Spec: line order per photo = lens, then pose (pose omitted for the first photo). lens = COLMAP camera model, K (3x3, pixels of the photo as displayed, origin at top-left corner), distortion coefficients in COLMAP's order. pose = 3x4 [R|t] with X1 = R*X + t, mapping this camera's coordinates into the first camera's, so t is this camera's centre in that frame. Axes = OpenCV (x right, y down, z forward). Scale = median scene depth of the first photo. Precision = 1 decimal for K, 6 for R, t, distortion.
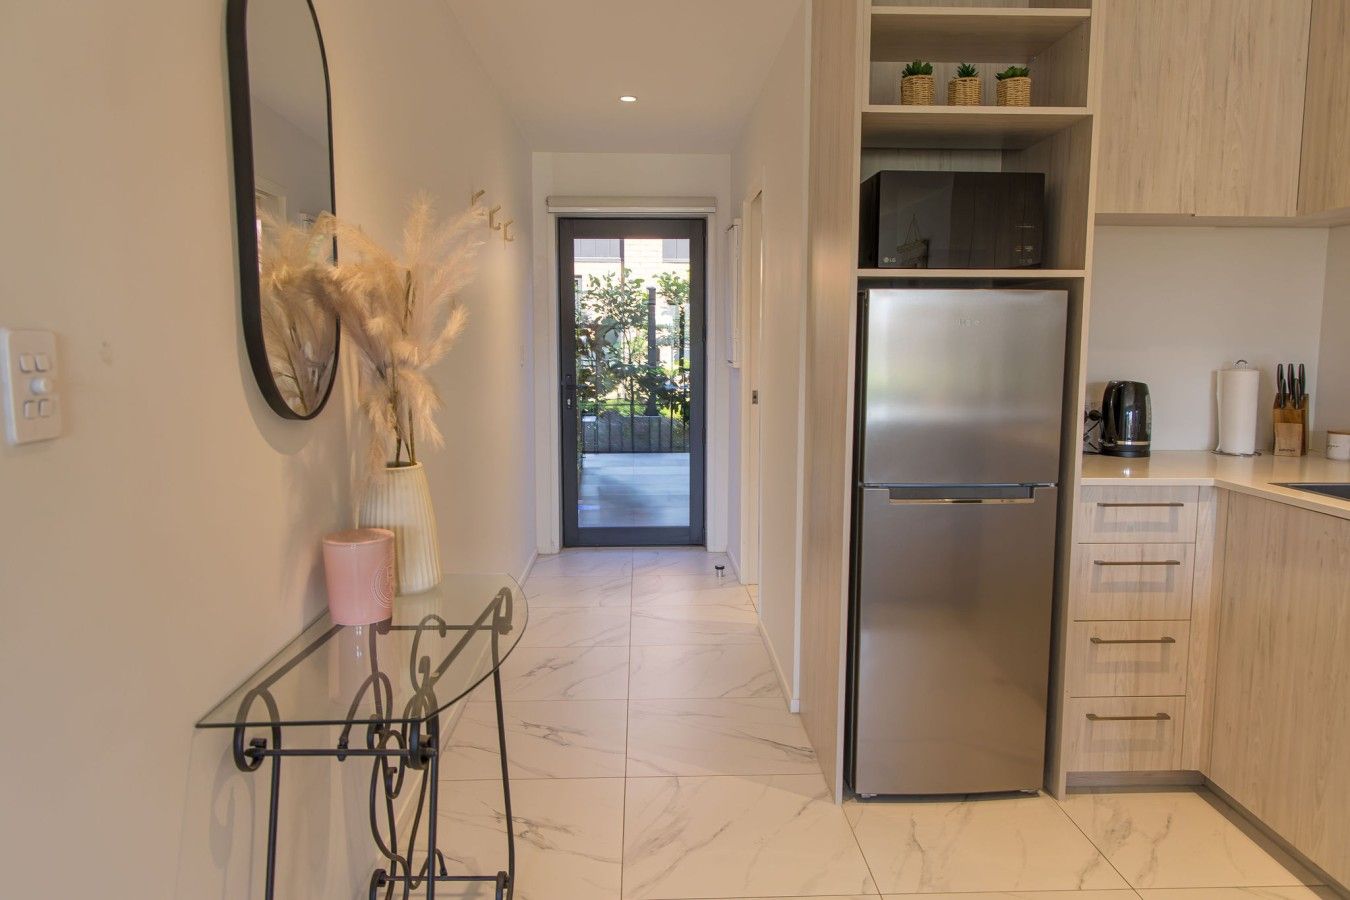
lens RADIAL K [[940.7, 0, 675.0], [0, 940.7, 450.0], [0, 0, 1]] dist [-0.000920, -0.001009]
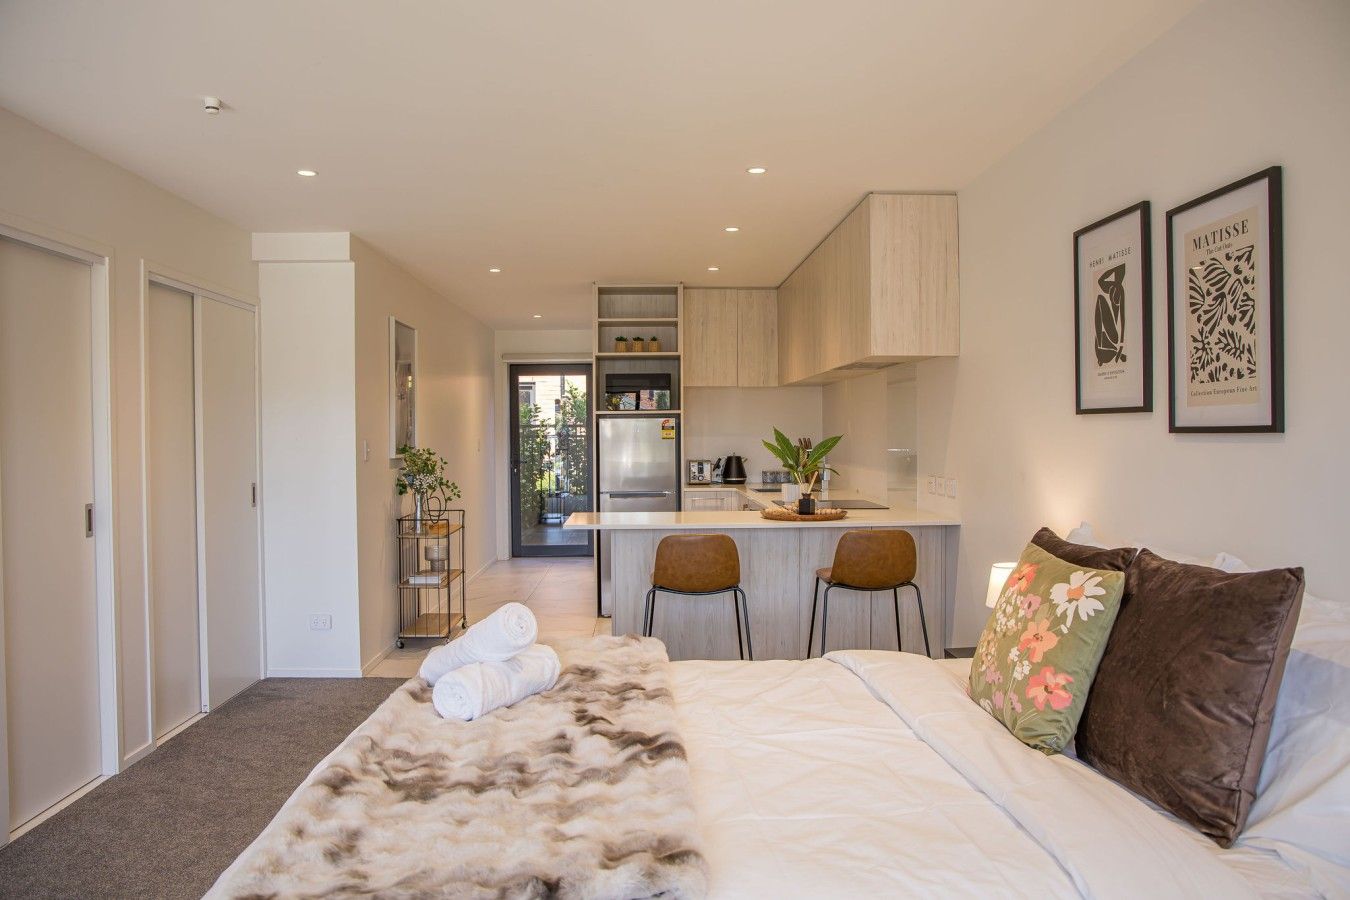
lens RADIAL K [[940.7, 0, 675.0], [0, 940.7, 450.0], [0, 0, 1]] dist [-0.000920, -0.001009]
pose [[0.999950, -0.009735, 0.002436, 0.330973], [0.009916, 0.995844, -0.090535, 0.133374], [-0.001545, 0.090555, 0.995890, -1.352486]]
